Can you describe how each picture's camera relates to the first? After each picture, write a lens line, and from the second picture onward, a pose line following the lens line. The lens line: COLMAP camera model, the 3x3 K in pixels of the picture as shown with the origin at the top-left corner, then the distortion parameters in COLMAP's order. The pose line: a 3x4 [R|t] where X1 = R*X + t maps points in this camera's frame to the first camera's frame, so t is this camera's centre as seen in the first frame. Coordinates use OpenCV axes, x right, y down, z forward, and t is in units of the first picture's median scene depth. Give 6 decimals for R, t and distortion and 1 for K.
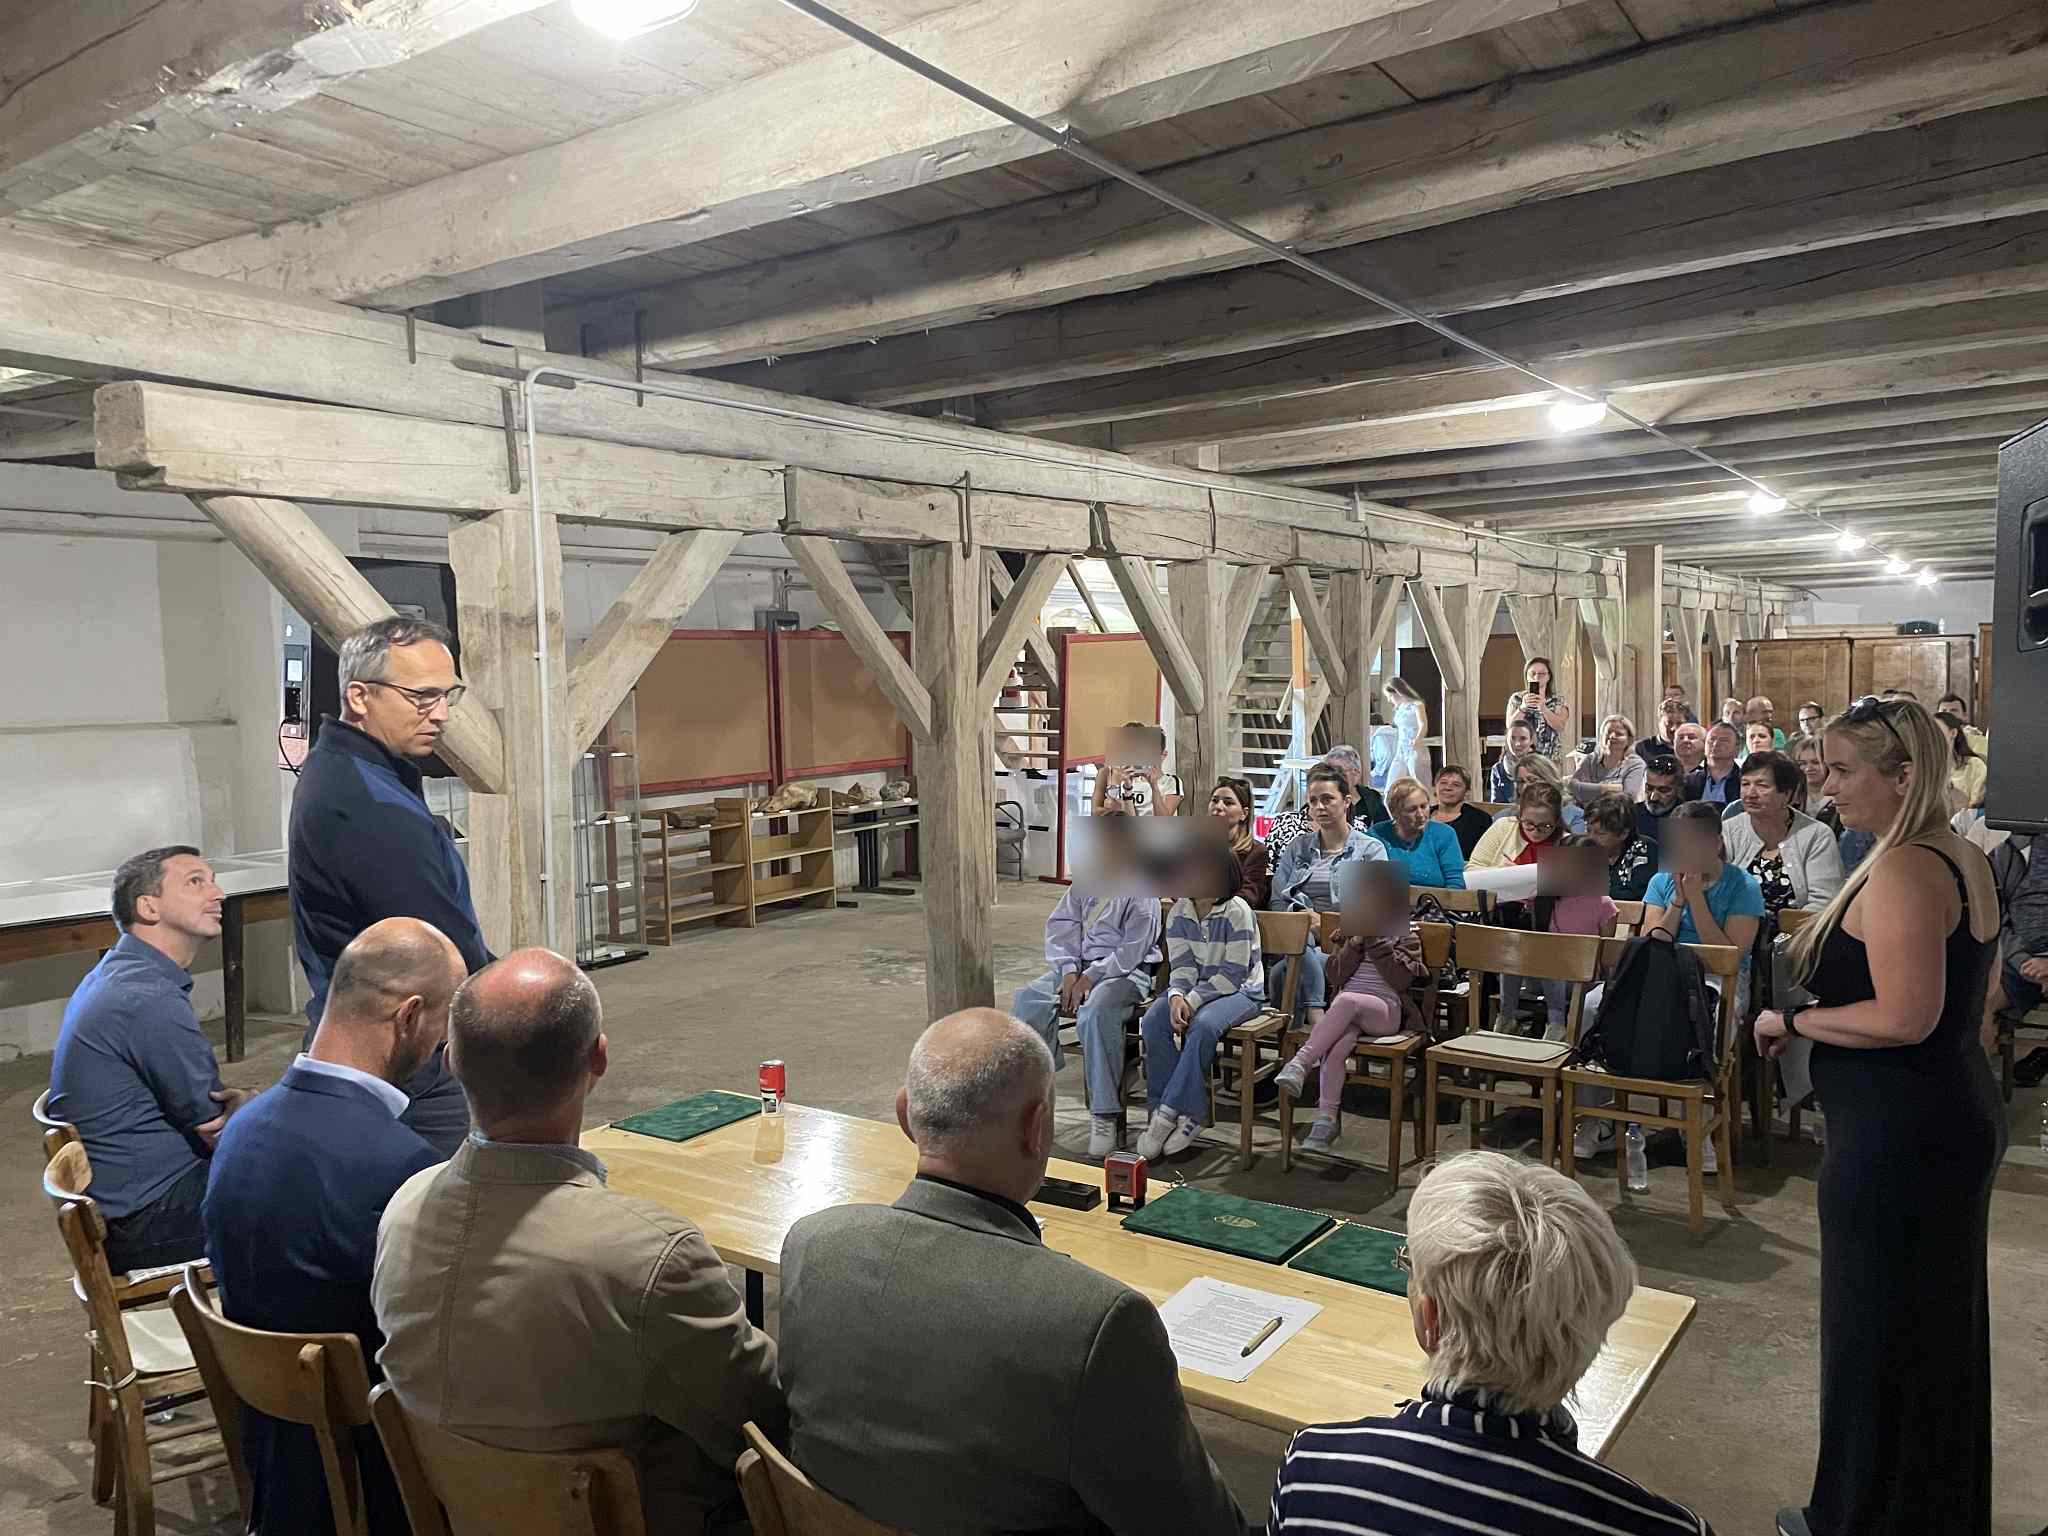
lens RADIAL K [[1564.1, 0, 1019.4], [0, 1564.1, 782.1], [0, 0, 1]] dist [0.071036, -0.056742]
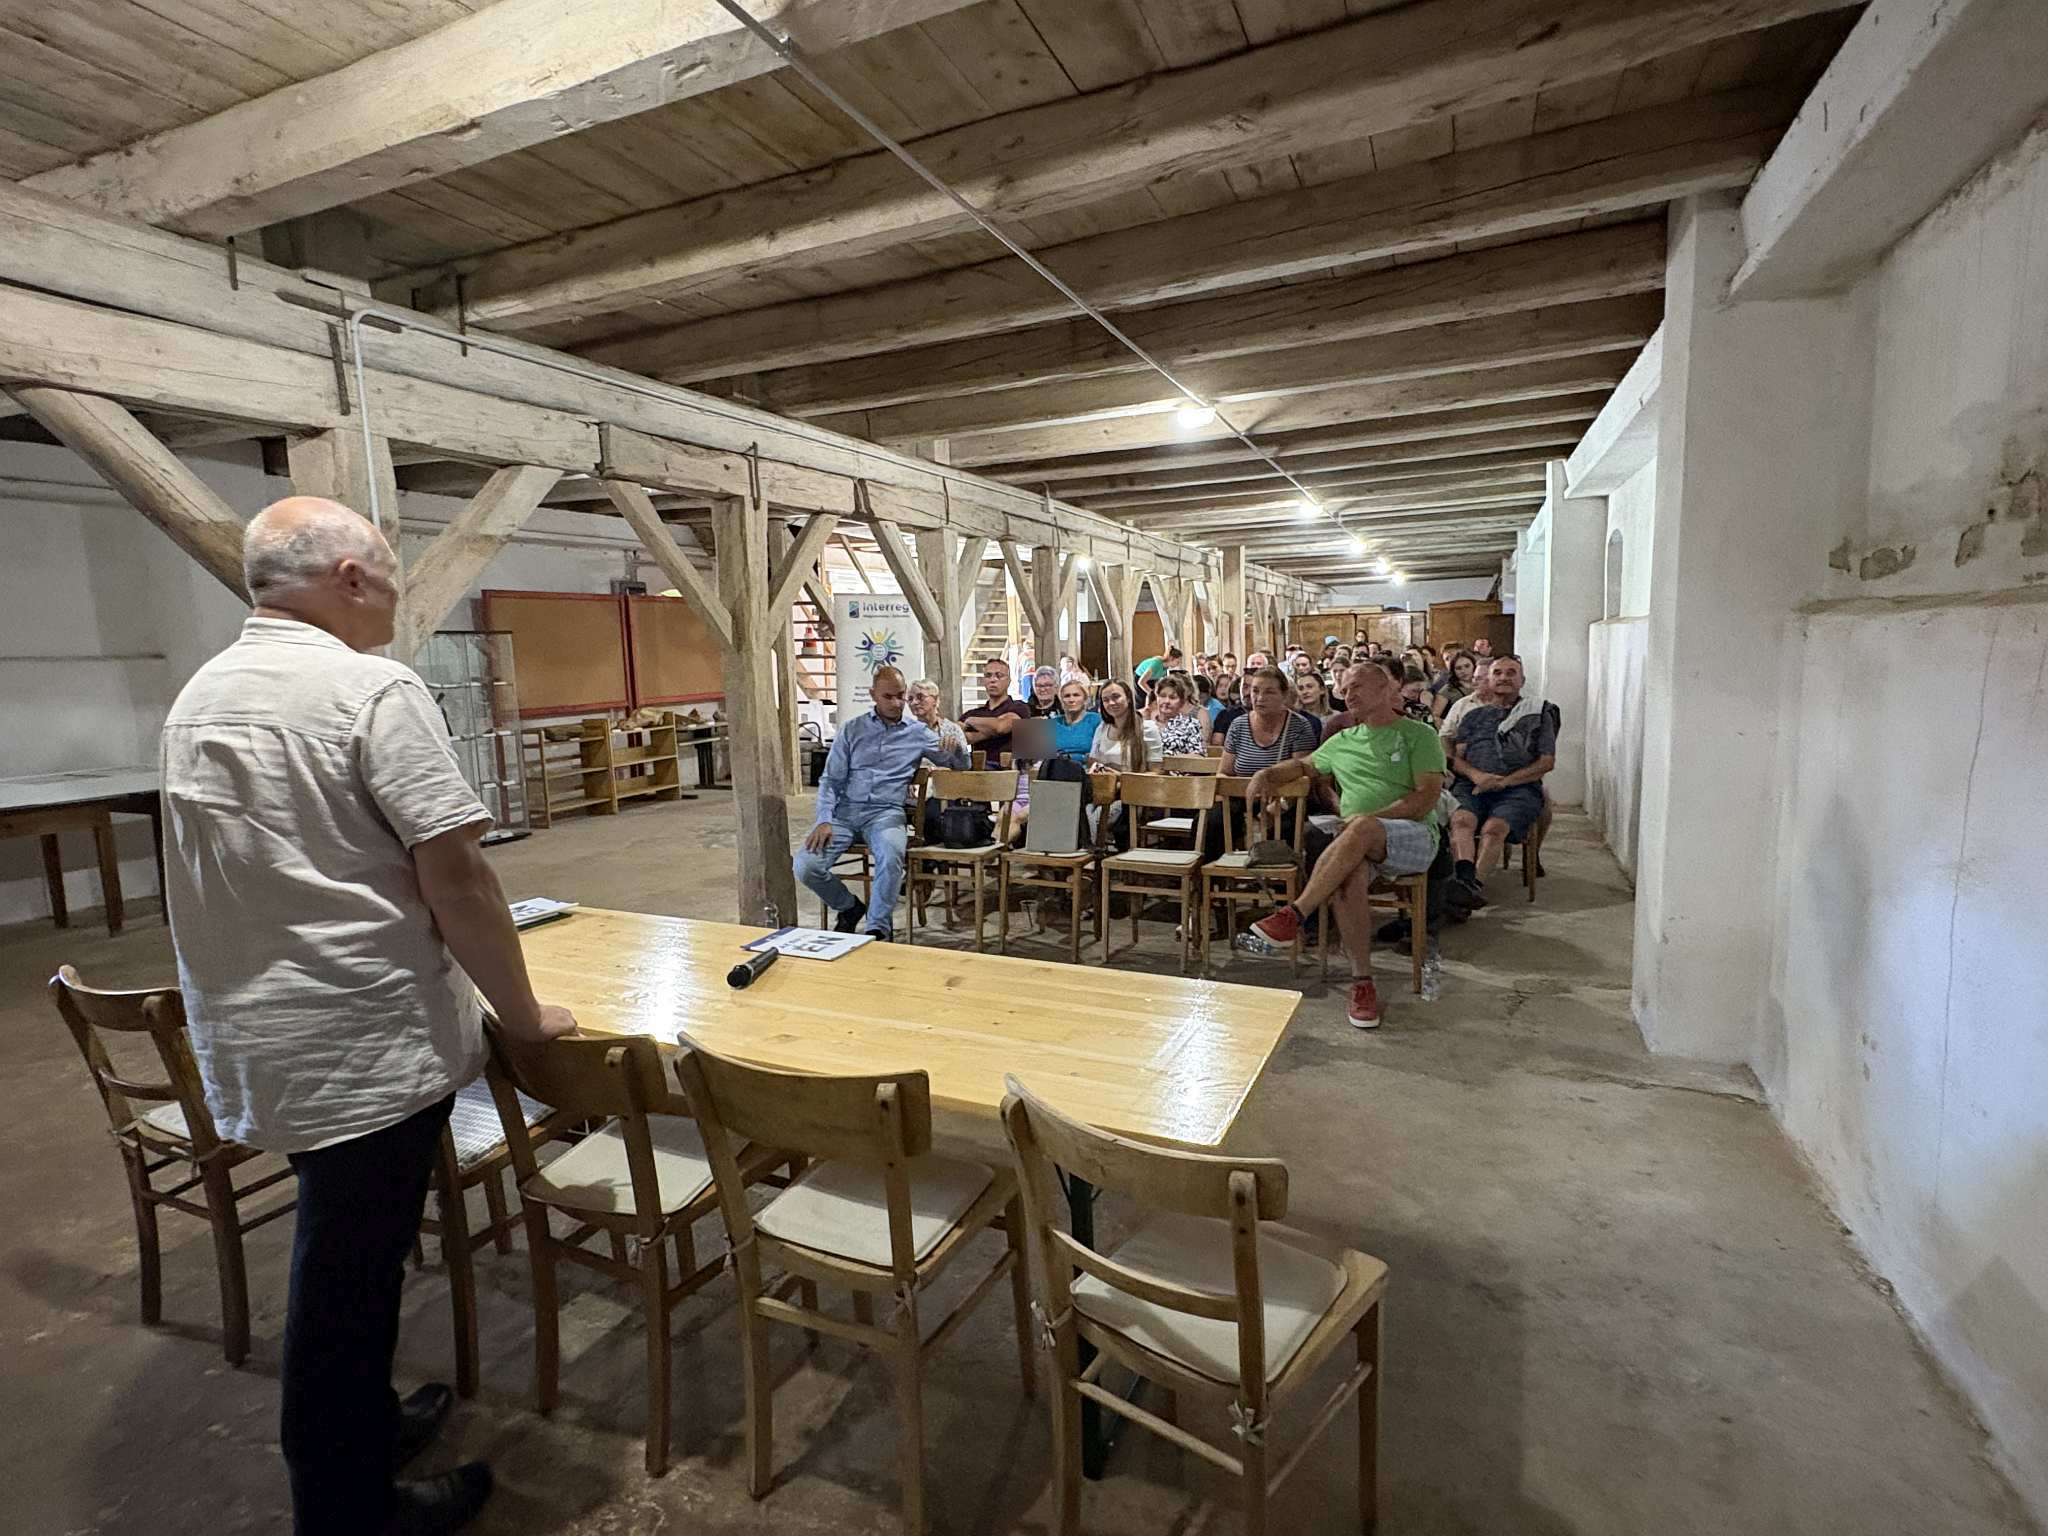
lens RADIAL K [[1052.5, 0, 1028.8], [0, 1052.5, 776.0], [0, 0, 1]] dist [0.002243, 0.000706]
pose [[0.982352, -0.028590, 0.184841, 0.020907], [0.020193, 0.998683, 0.047155, 0.042516], [-0.185946, -0.042590, 0.981636, 0.084532]]
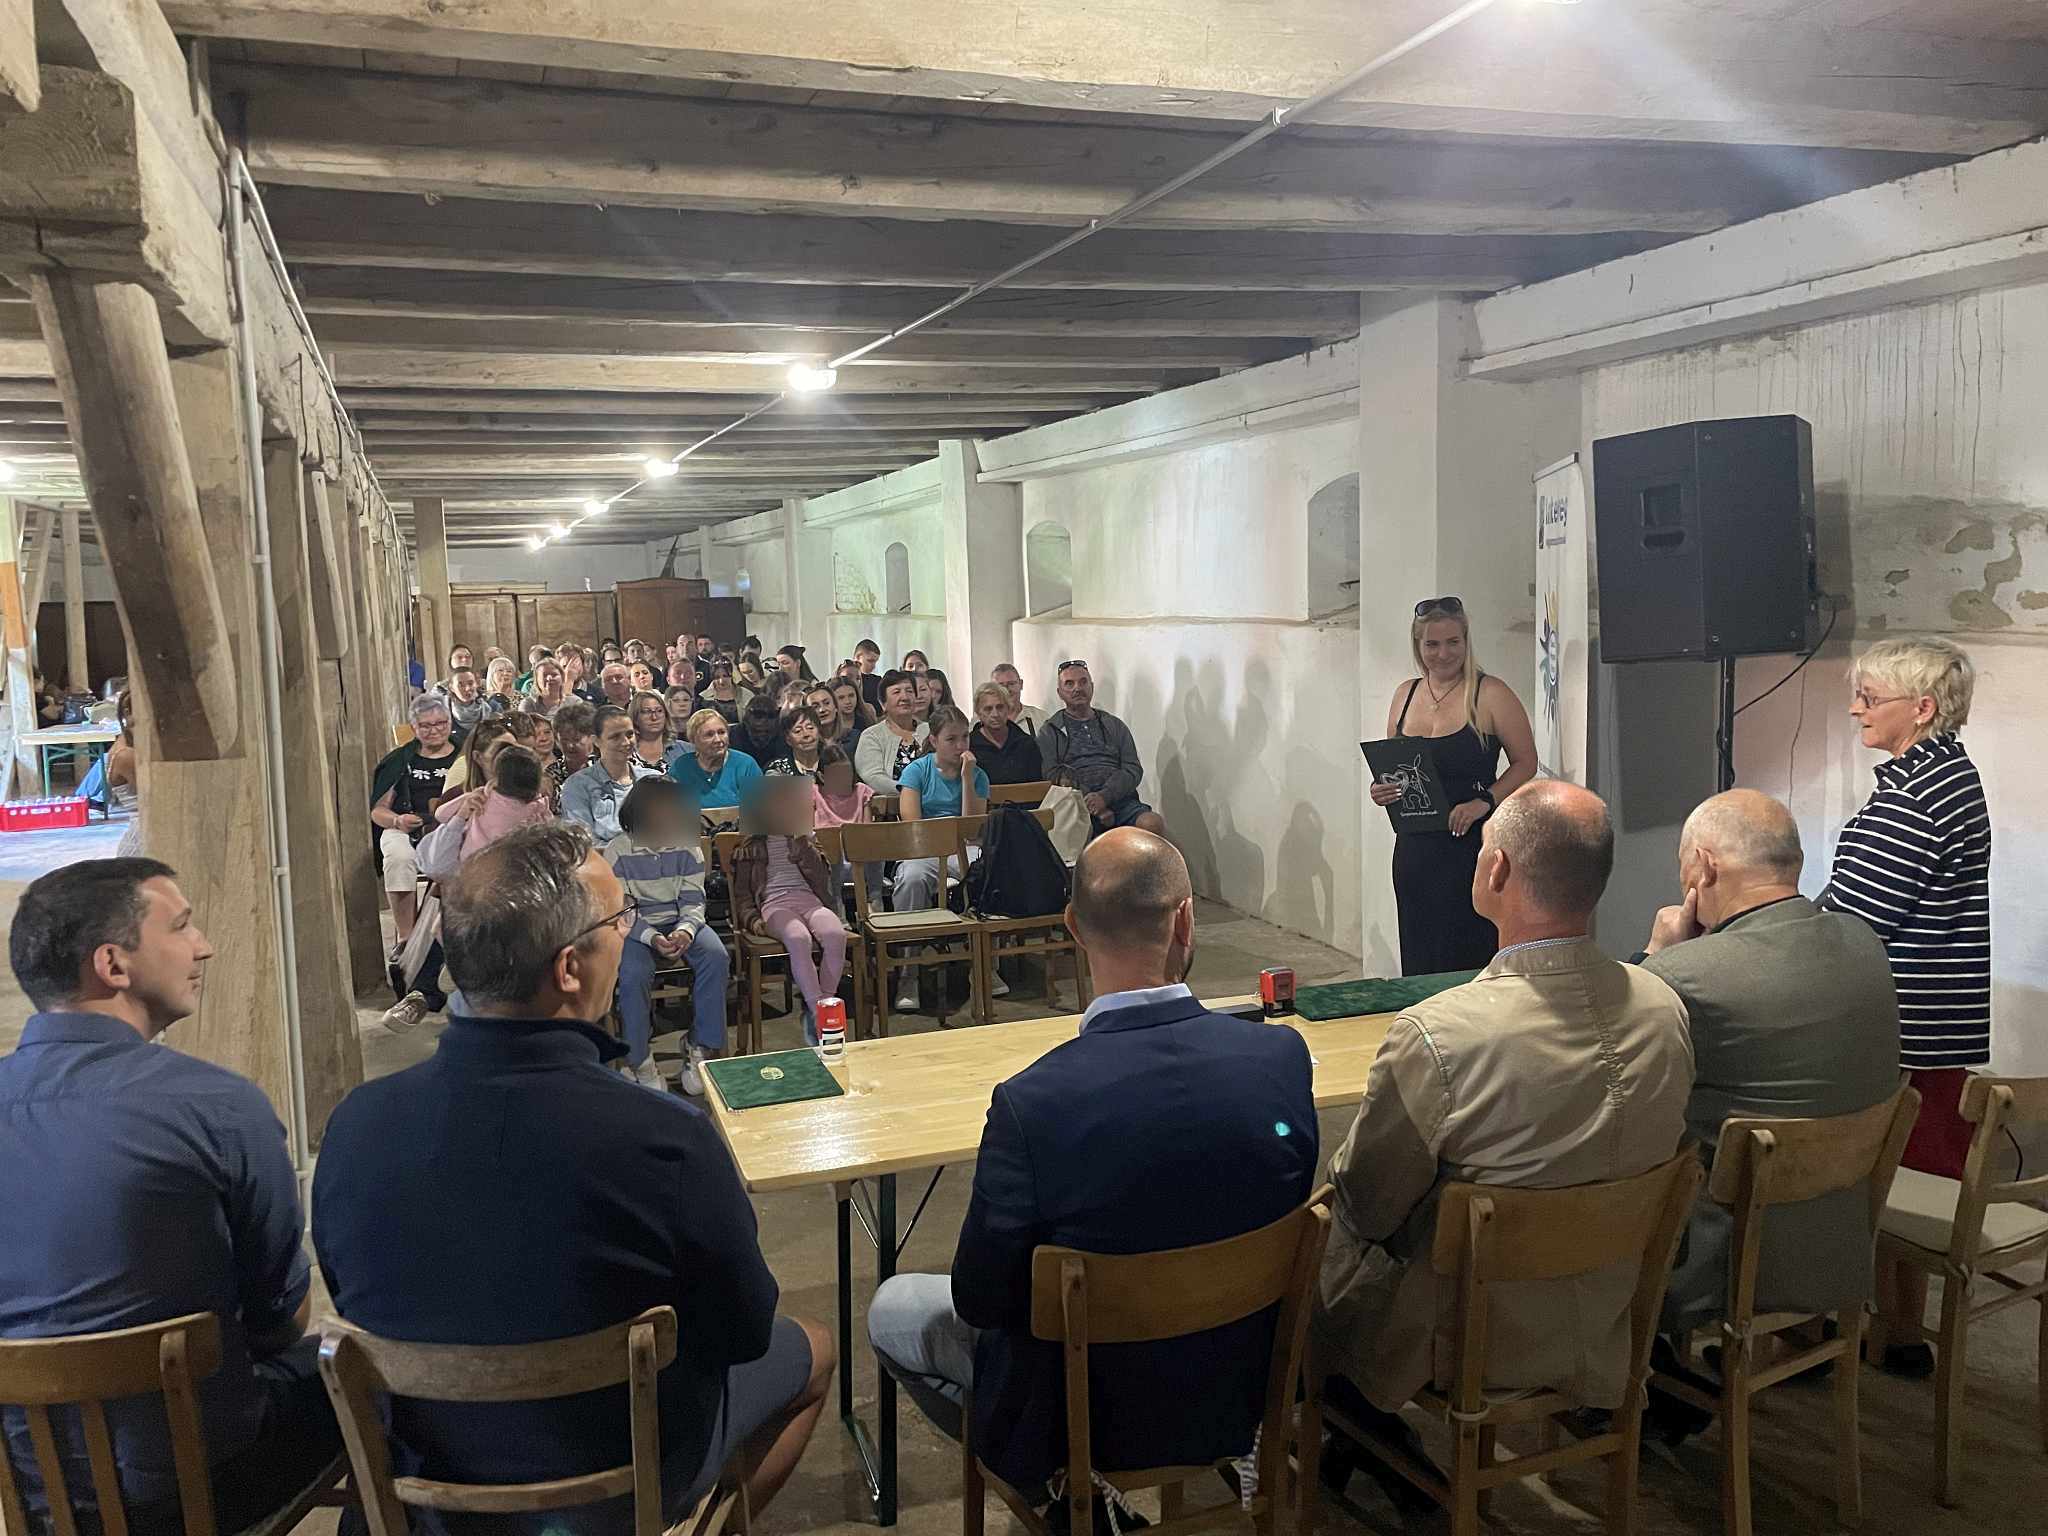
lens RADIAL K [[1564.1, 0, 1028.0], [0, 1564.1, 754.9], [0, 0, 1]] dist [0.071036, -0.056742]
pose [[0.574656, -0.080199, 0.814456, -0.504114], [0.076627, 0.996088, 0.044019, 0.001328], [-0.814800, 0.037113, 0.578553, 0.224346]]
